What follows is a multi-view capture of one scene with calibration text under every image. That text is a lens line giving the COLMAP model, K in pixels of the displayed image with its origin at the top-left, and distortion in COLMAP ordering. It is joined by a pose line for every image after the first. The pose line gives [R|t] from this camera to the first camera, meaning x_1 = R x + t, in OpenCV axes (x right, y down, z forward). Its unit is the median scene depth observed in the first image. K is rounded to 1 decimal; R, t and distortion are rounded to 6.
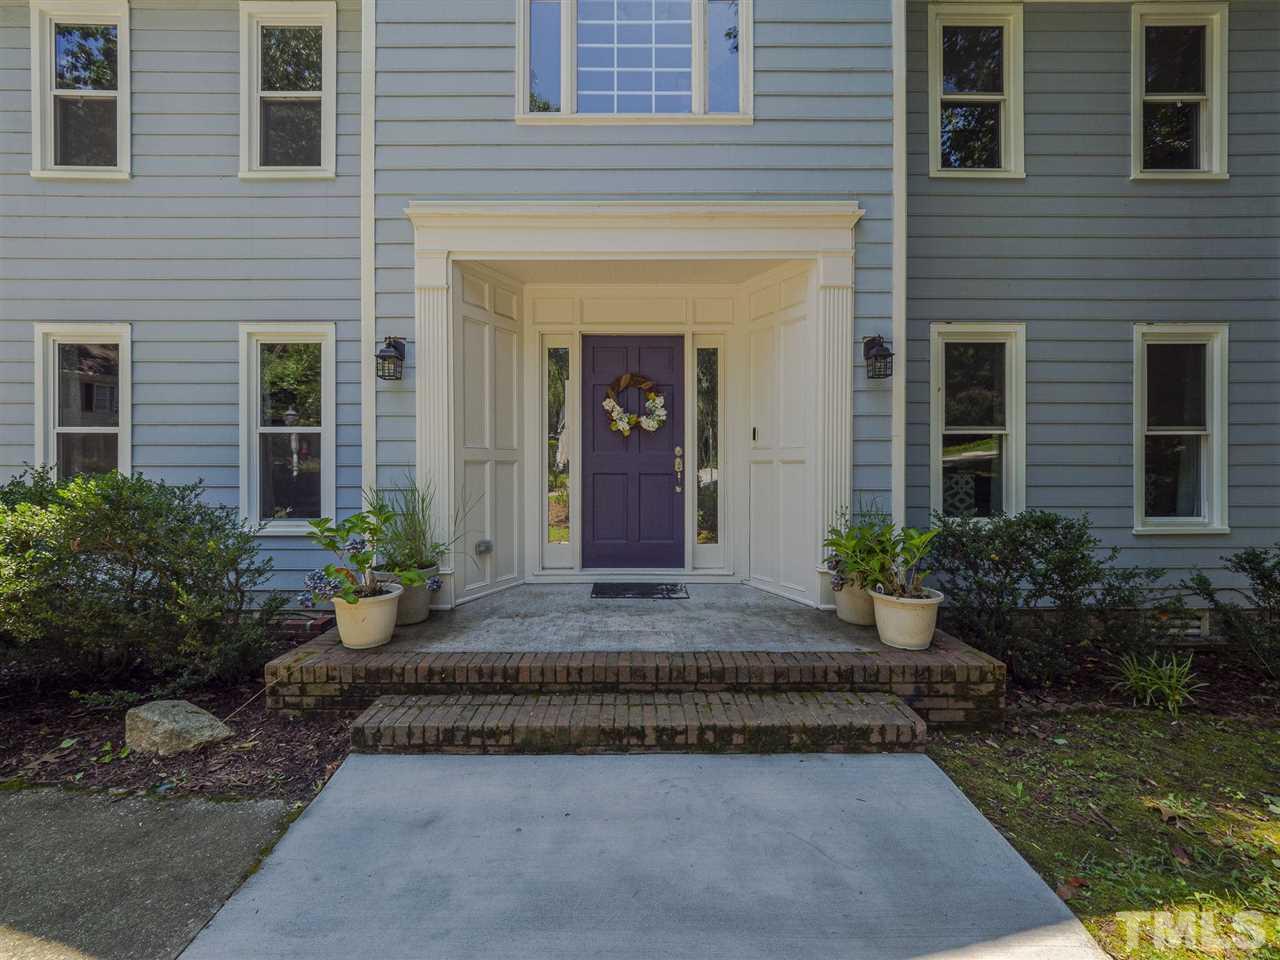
lens RADIAL K [[607.3, 0, 633.6], [0, 607.3, 466.5], [0, 0, 1]] dist [-0.004620, -0.000716]
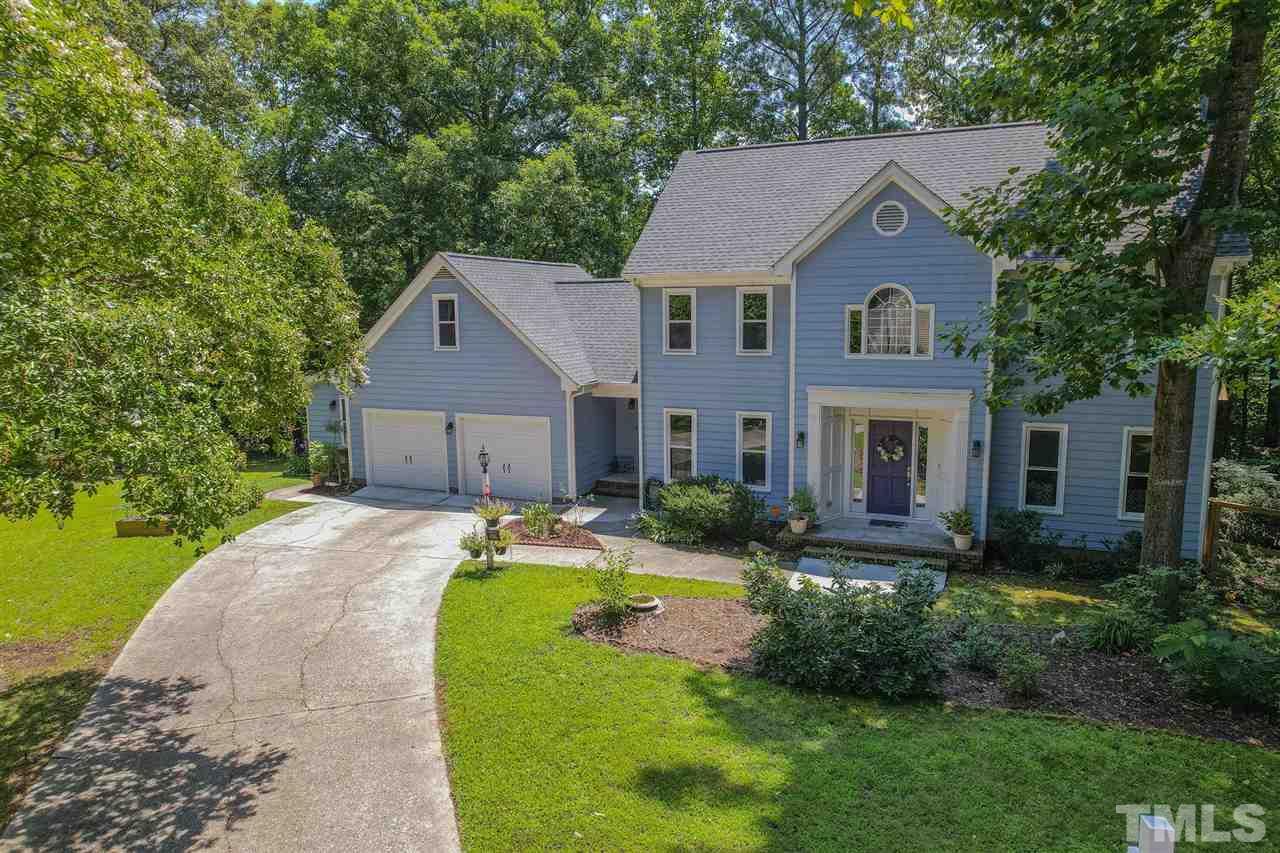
lens RADIAL K [[856.8, 0, 640.0], [0, 856.8, 426.5], [0, 0, 1]] dist [-0.001362, 0.000289]
pose [[0.920604, 0.044351, -0.387971, 0.445758], [0.001093, 0.993233, 0.116136, -0.649845], [0.390496, -0.107340, 0.914325, -2.781217]]
